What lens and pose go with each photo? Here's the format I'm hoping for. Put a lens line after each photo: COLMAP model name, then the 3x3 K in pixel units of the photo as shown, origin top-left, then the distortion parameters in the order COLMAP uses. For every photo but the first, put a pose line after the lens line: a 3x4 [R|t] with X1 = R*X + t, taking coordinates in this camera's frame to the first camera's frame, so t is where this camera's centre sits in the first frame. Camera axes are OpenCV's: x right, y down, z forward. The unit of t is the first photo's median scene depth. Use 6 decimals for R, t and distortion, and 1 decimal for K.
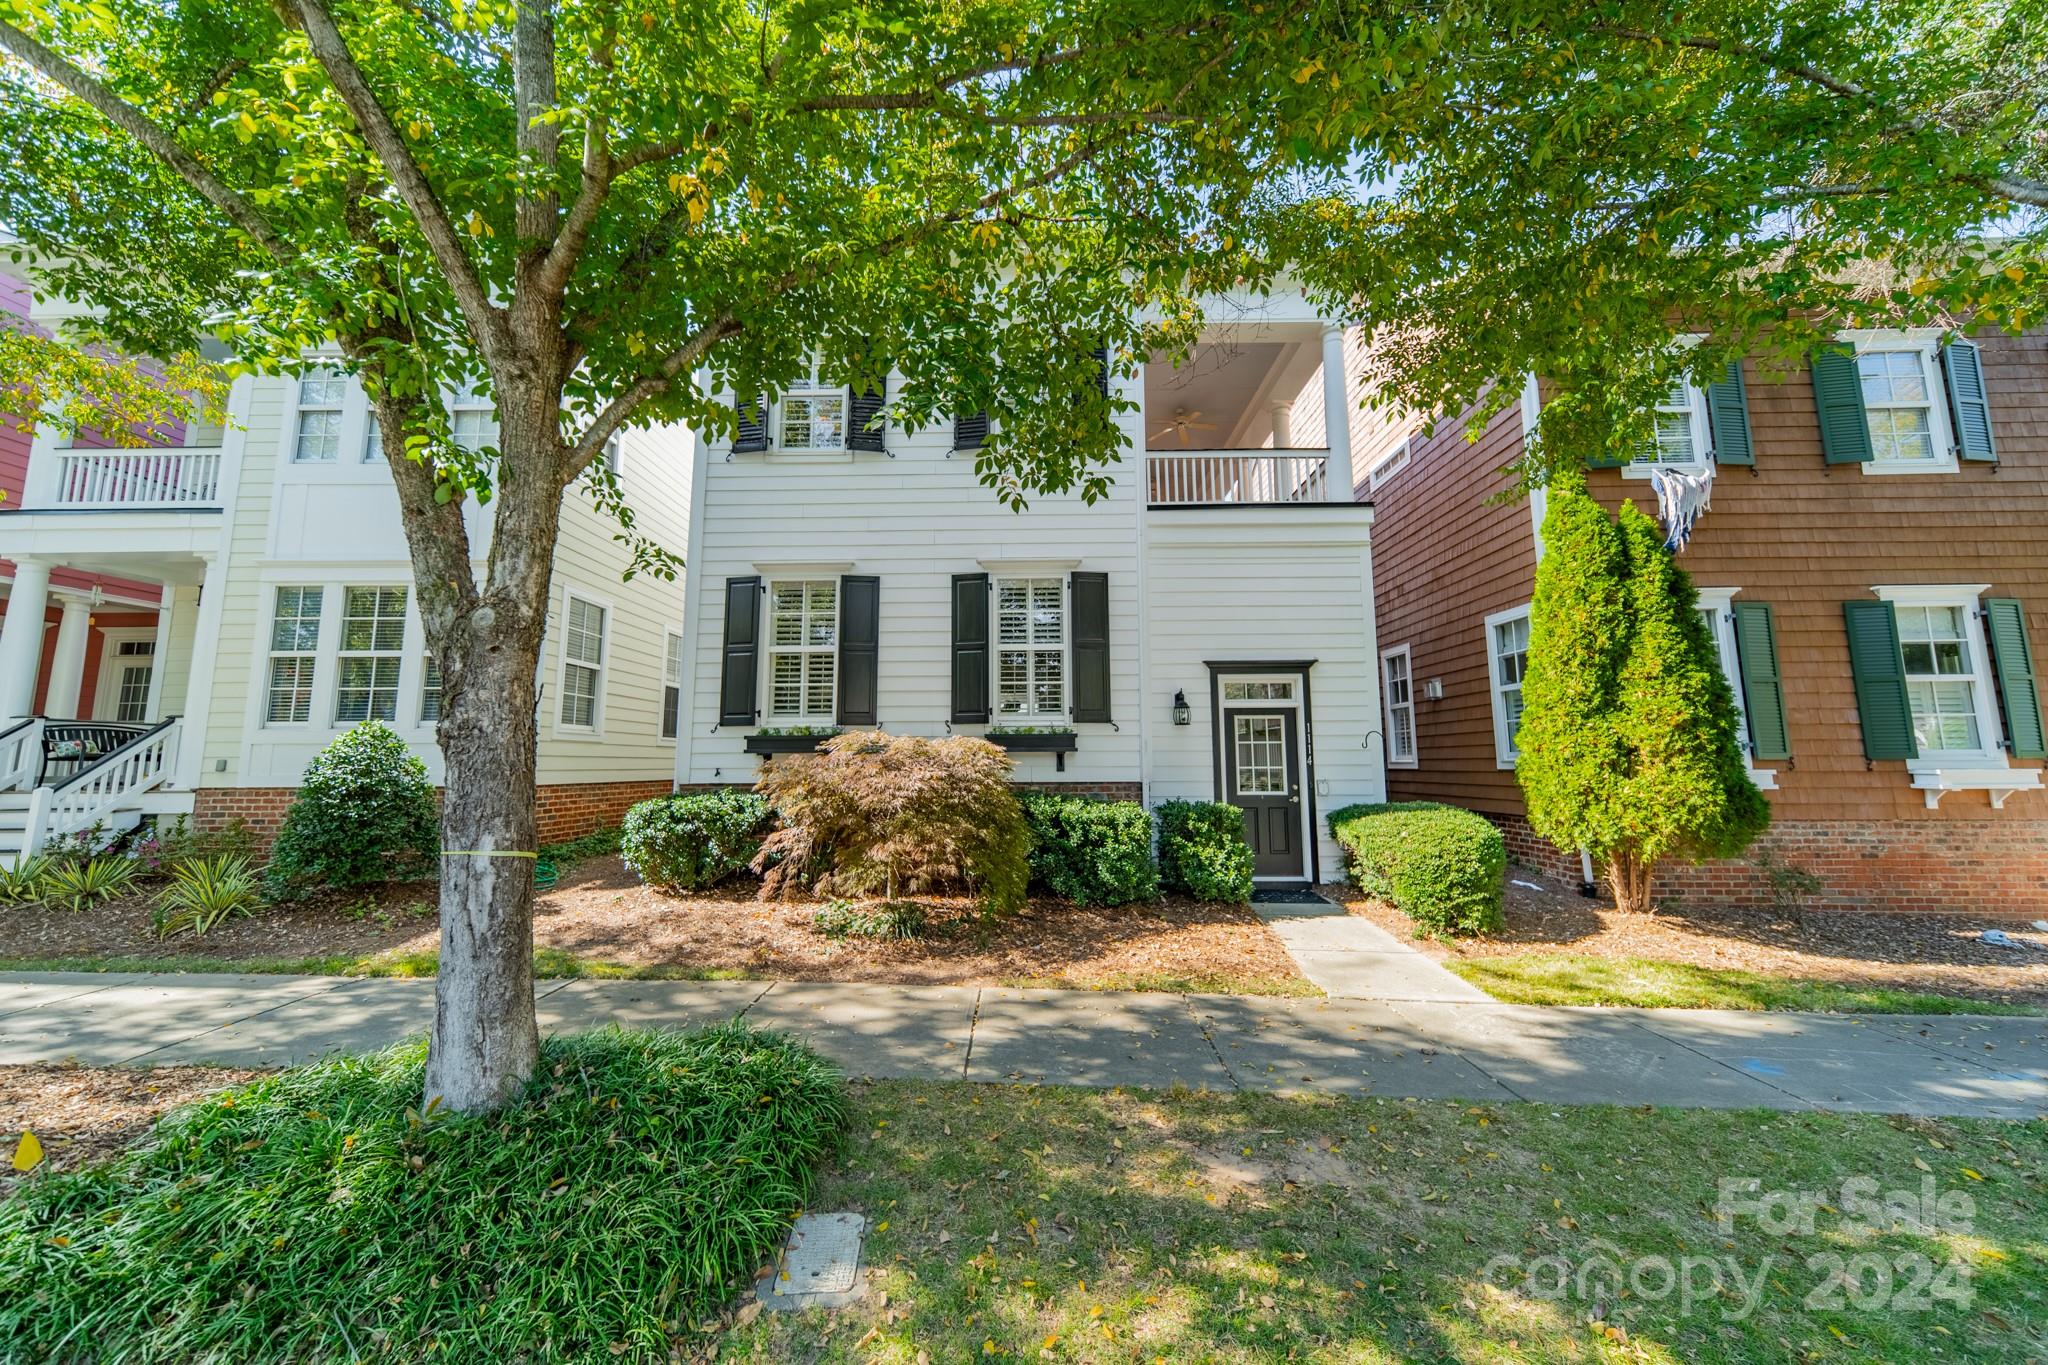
lens RADIAL K [[722.8, 0, 1025.4], [0, 722.8, 669.9], [0, 0, 1]] dist [0.009681, 0.000009]
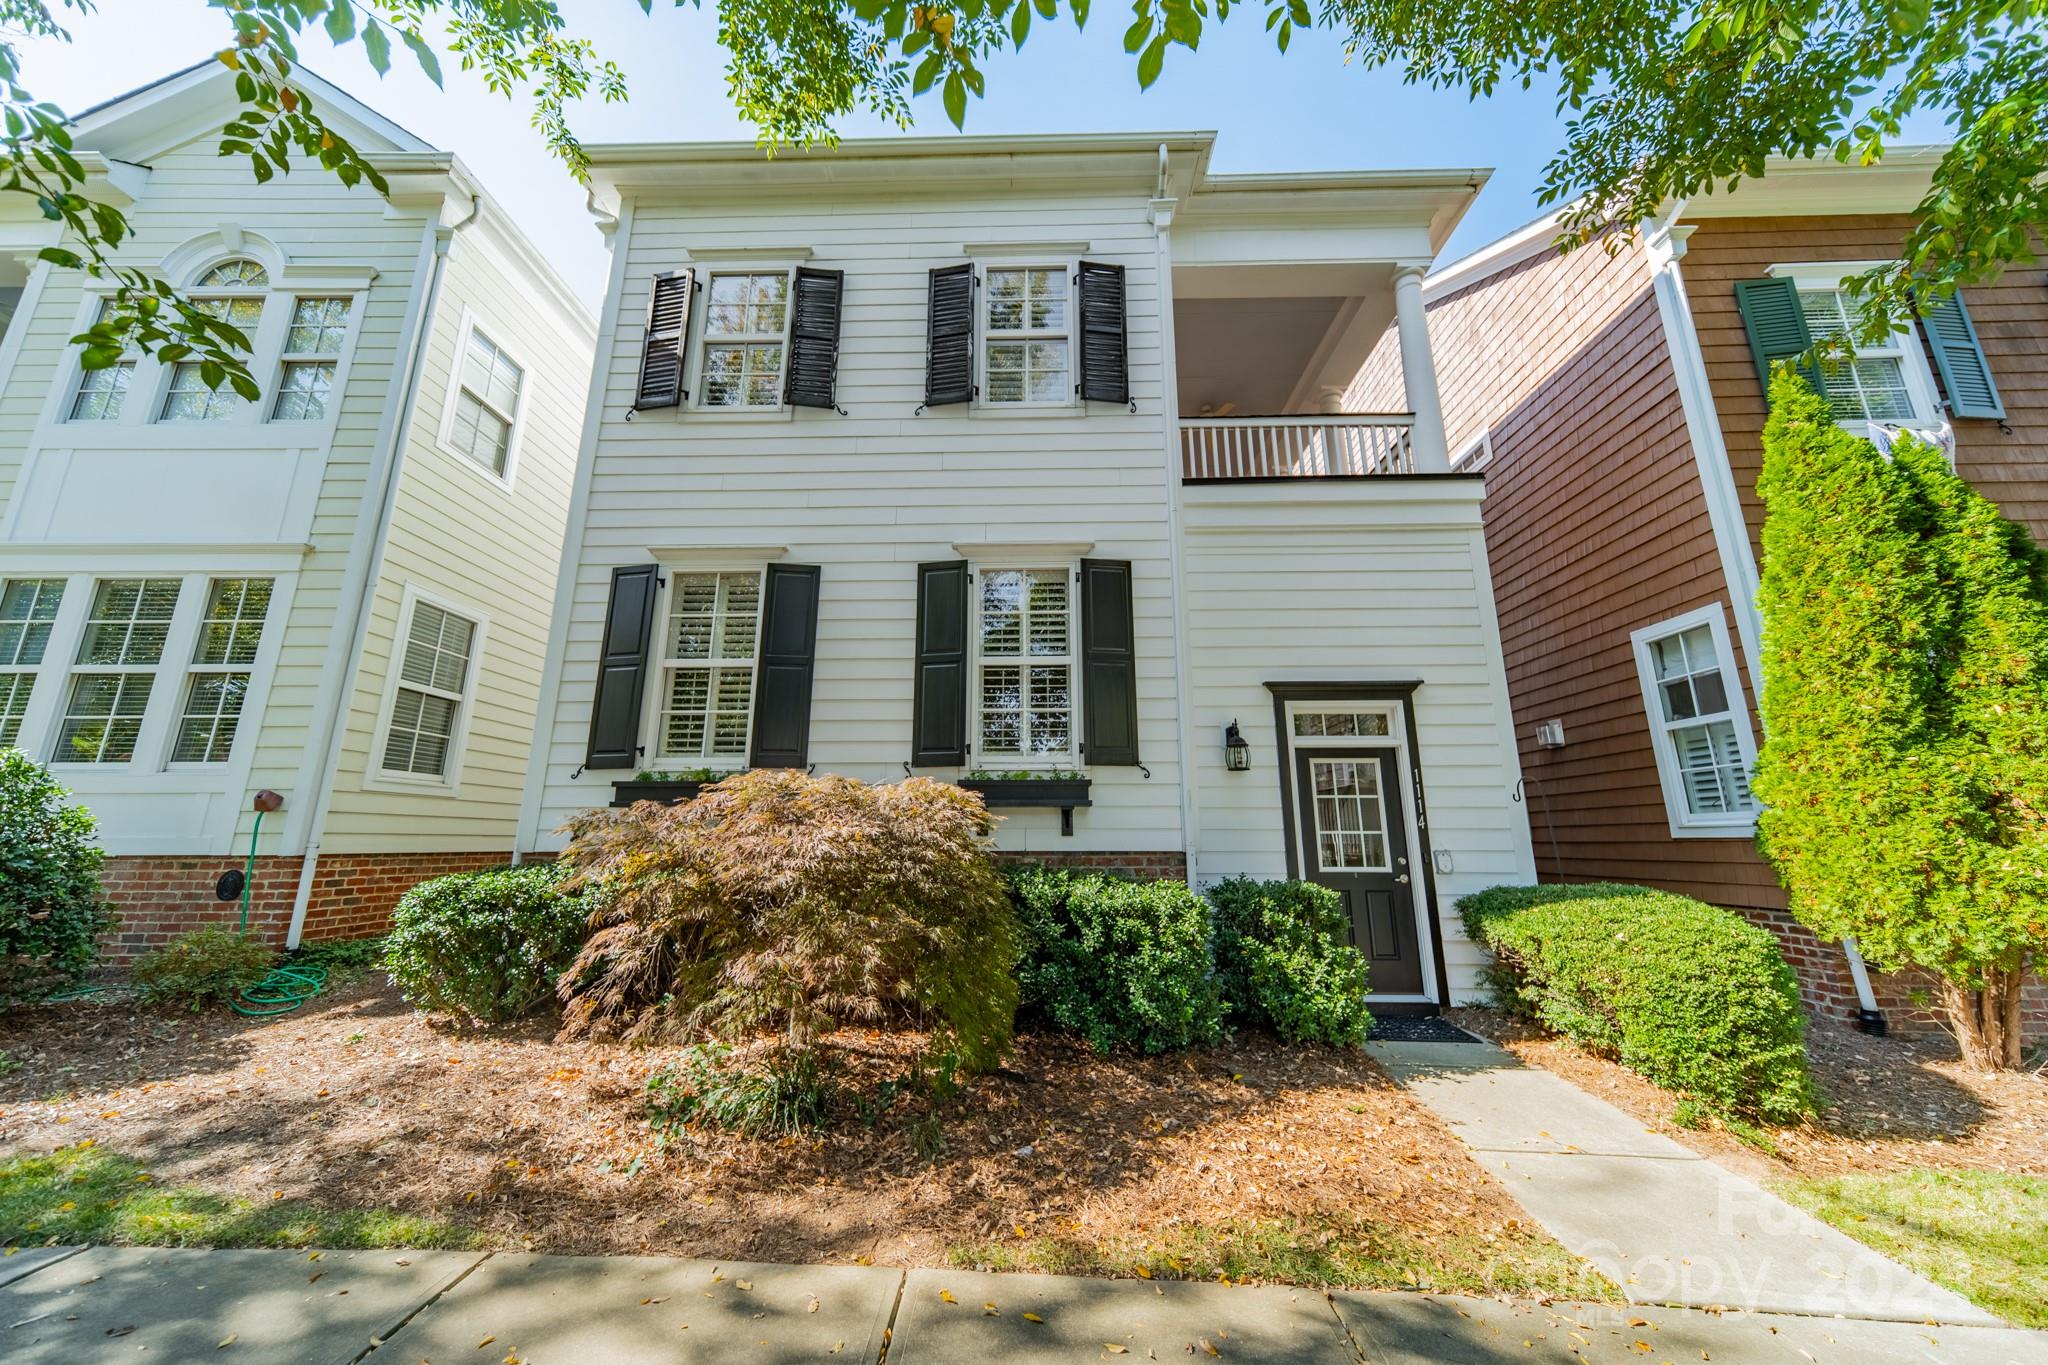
lens RADIAL K [[722.8, 0, 1025.4], [0, 722.8, 669.9], [0, 0, 1]] dist [0.009681, 0.000009]
pose [[0.999971, 0.002283, -0.007203, 0.014885], [-0.003030, 0.994425, -0.105407, 0.062638], [0.006922, 0.105426, 0.994403, 0.330291]]
